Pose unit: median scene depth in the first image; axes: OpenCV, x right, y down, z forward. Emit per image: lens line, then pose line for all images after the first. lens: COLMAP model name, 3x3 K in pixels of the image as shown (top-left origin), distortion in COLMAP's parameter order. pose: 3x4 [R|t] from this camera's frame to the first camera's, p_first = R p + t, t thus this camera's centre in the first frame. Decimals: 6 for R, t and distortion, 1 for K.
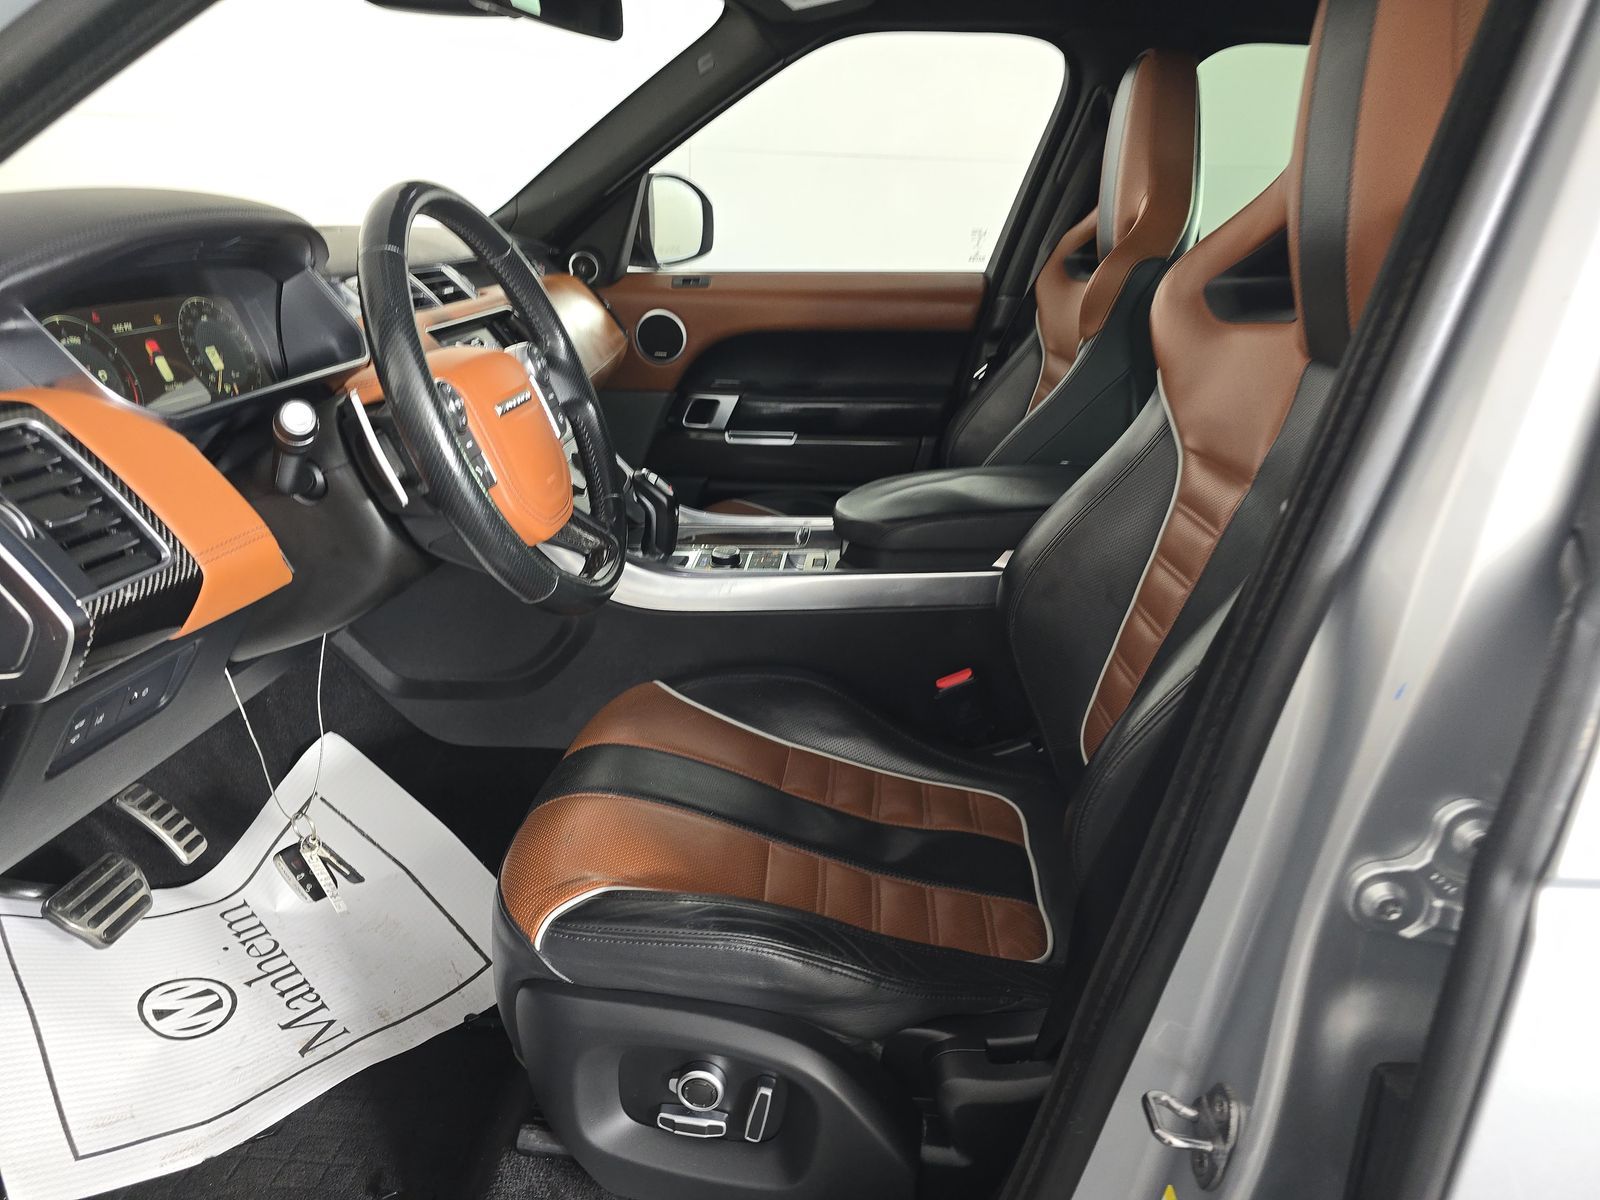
lens RADIAL K [[1103.5, 0, 800.0], [0, 1103.5, 600.0], [0, 0, 1]] dist [0.046660, -0.000723]
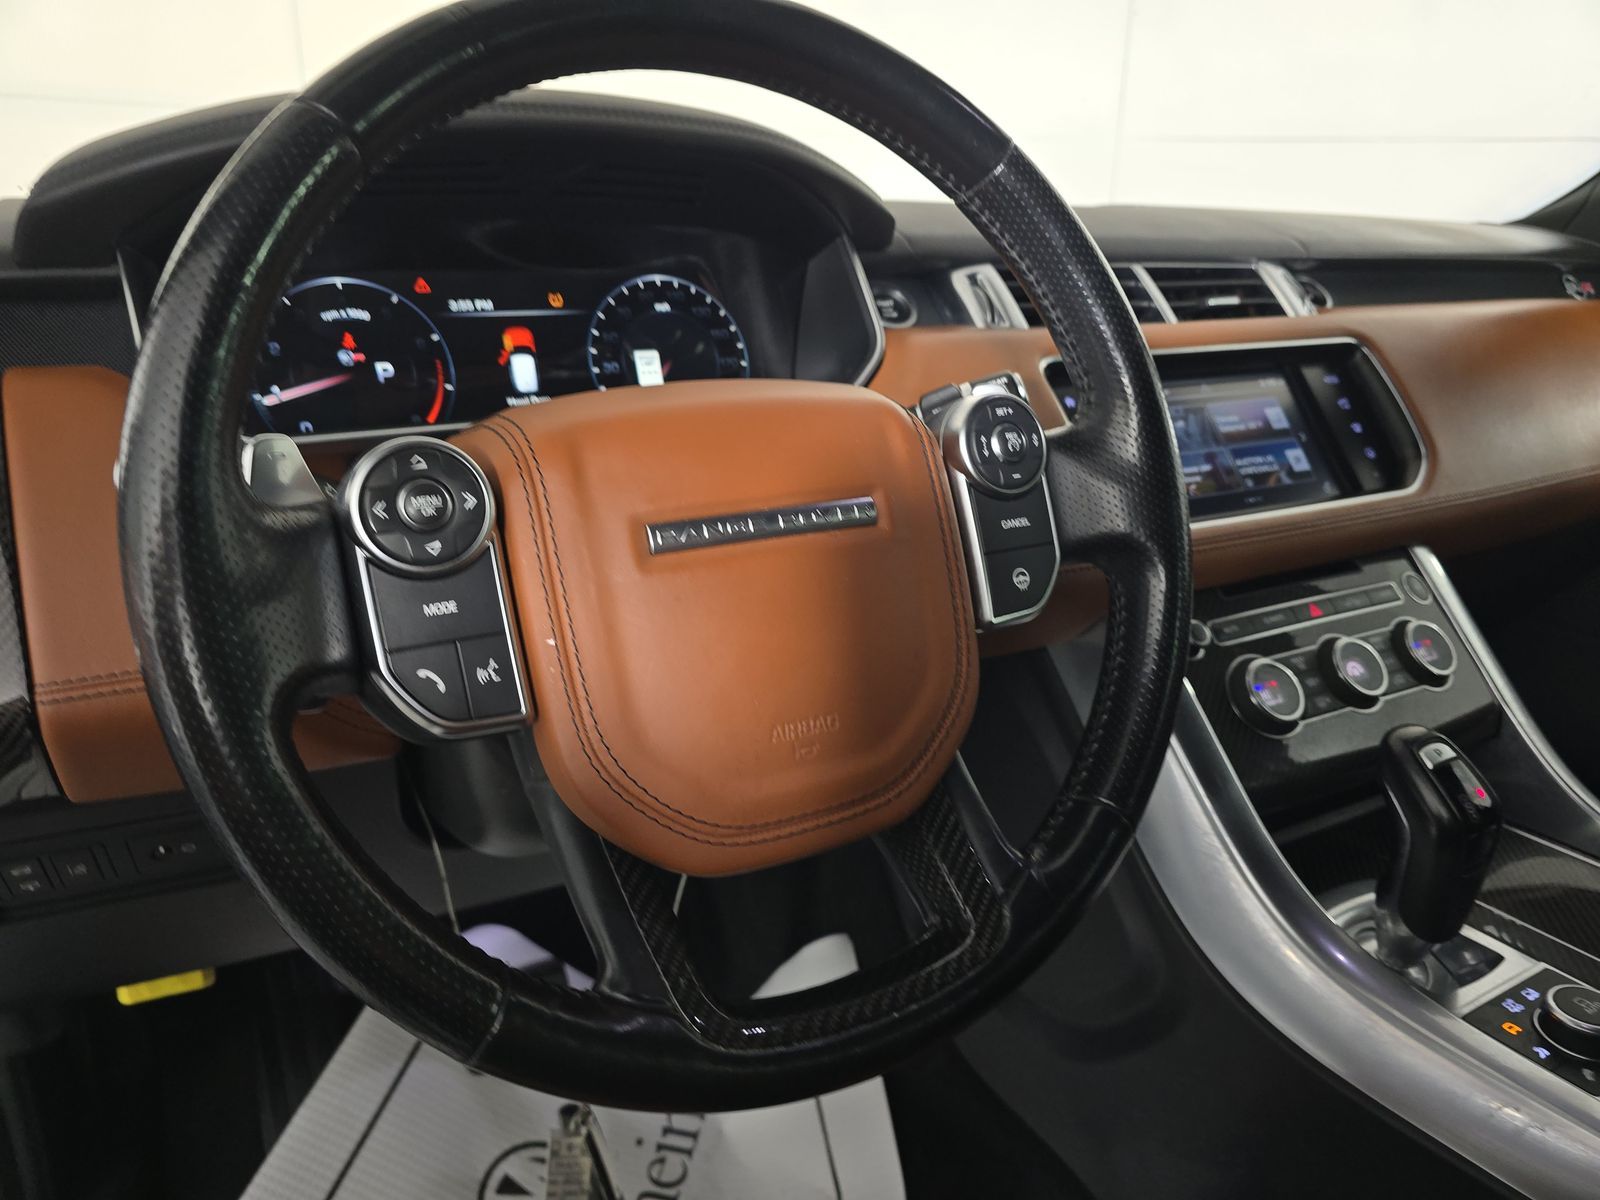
lens RADIAL K [[1072.7, 0, 800.0], [0, 1072.7, 600.0], [0, 0, 1]] dist [0.001906, 0.000222]
pose [[0.530240, 0.243256, -0.812202, 0.058911], [-0.280371, 0.954371, 0.102798, -0.183652], [0.800149, 0.173211, 0.574248, 0.771018]]
